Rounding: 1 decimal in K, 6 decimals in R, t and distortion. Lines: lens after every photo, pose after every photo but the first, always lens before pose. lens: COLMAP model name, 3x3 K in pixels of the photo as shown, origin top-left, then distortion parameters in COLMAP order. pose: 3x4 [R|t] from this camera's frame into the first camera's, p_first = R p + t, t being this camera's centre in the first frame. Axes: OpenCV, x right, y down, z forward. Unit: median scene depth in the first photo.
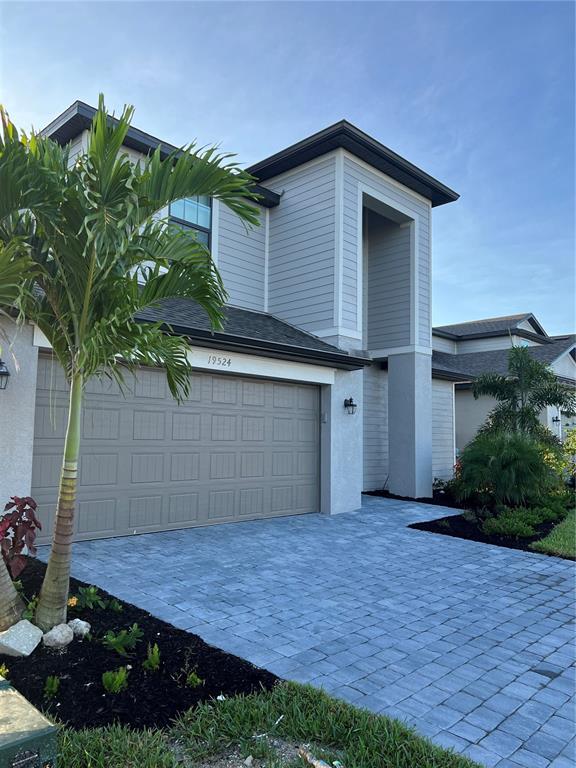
lens RADIAL K [[566.5, 0, 290.1], [0, 566.5, 388.1], [0, 0, 1]] dist [0.049002, -0.058897]
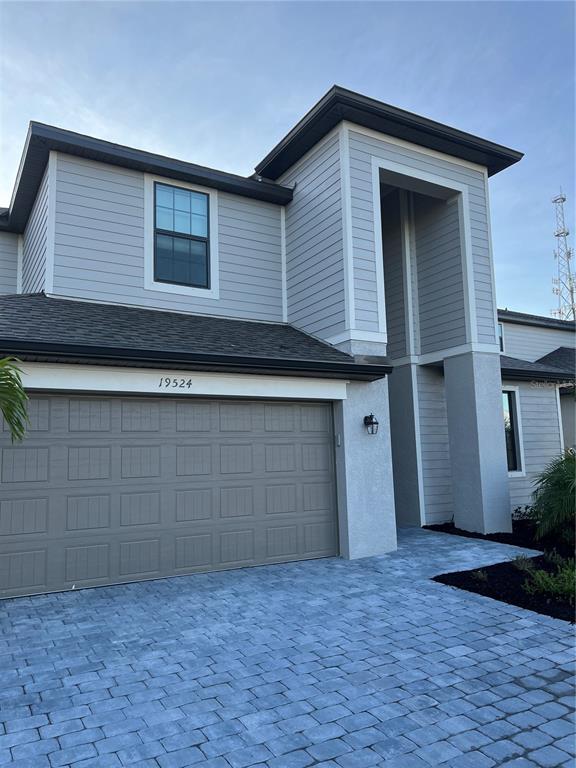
lens RADIAL K [[566.5, 0, 290.1], [0, 566.5, 388.1], [0, 0, 1]] dist [0.049002, -0.058897]
pose [[0.960759, -0.074215, -0.267274, 0.230281], [0.065470, 0.996991, -0.041496, 0.006031], [0.269549, 0.022370, 0.962727, 0.186286]]
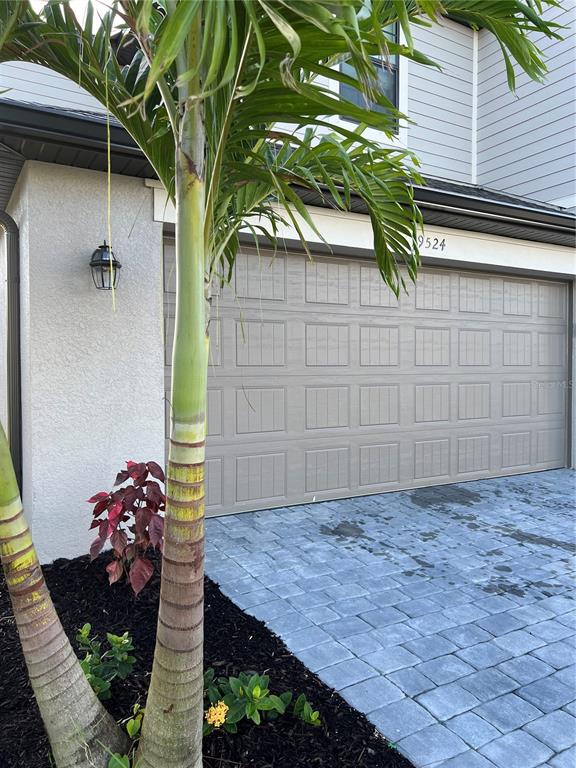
lens RADIAL K [[570.5, 0, 288.0], [0, 570.5, 384.0], [0, 0, 1]] dist [0.101575, -0.146076]
pose [[0.962631, -0.007962, -0.270698, -0.086974], [0.040504, 0.992558, 0.114840, 0.025497], [0.267769, -0.121513, 0.955790, 0.263803]]
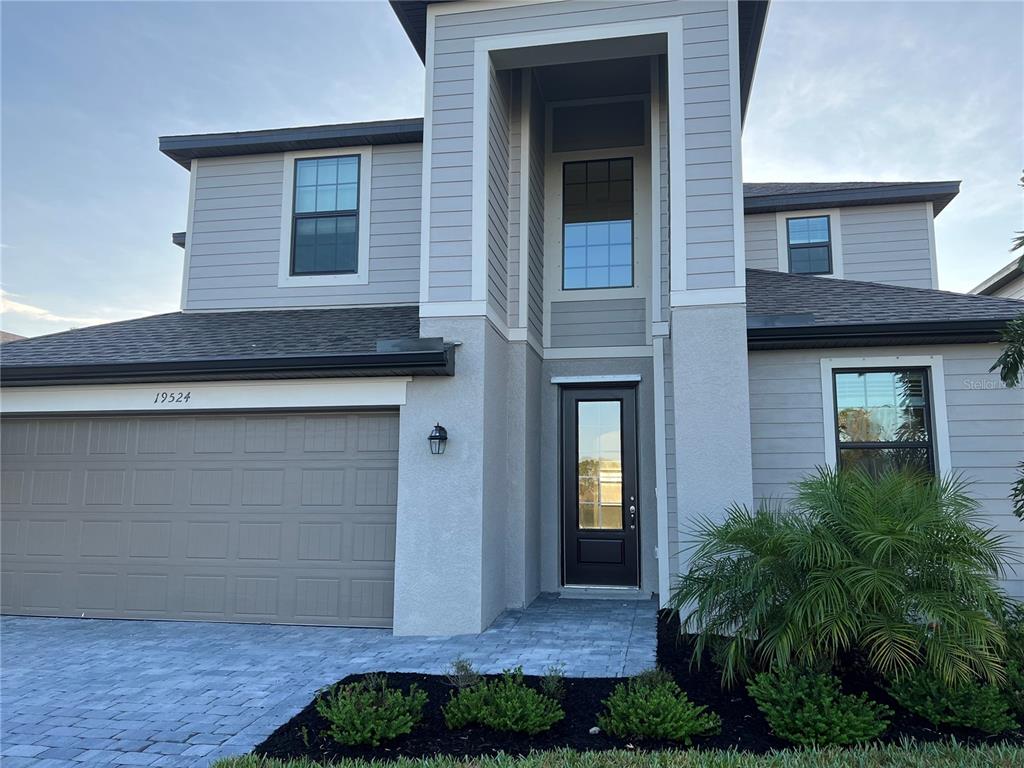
lens RADIAL K [[755.3, 0, 516.6], [0, 755.3, 384.7], [0, 0, 1]] dist [0.049002, -0.058897]
pose [[0.556934, -0.133054, -0.819830, 0.807692], [0.080473, 0.991085, -0.106181, 0.066727], [0.826649, -0.006838, 0.562677, 0.688274]]
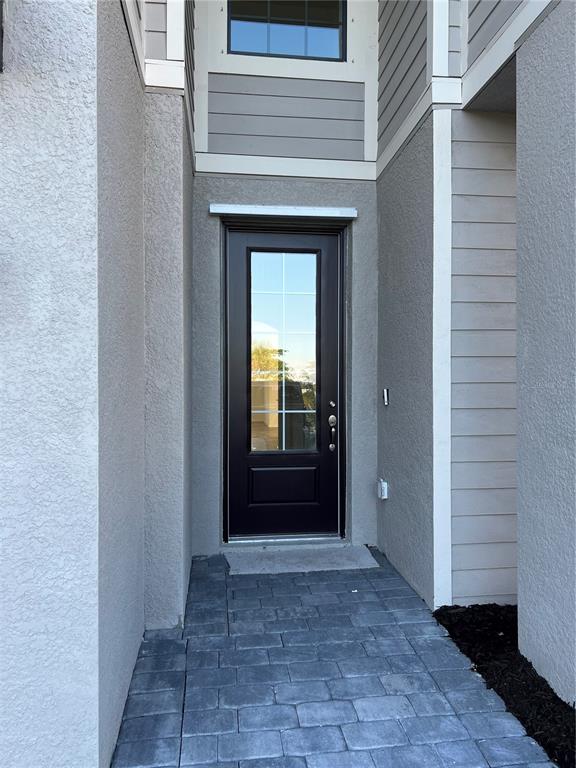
lens RADIAL K [[570.5, 0, 288.0], [0, 570.5, 384.0], [0, 0, 1]] dist [0.101575, -0.146076]
pose [[0.775603, -0.019471, -0.630921, 0.318100], [0.075036, 0.995281, 0.061527, 0.071322], [0.626746, -0.095062, 0.773404, 0.980654]]
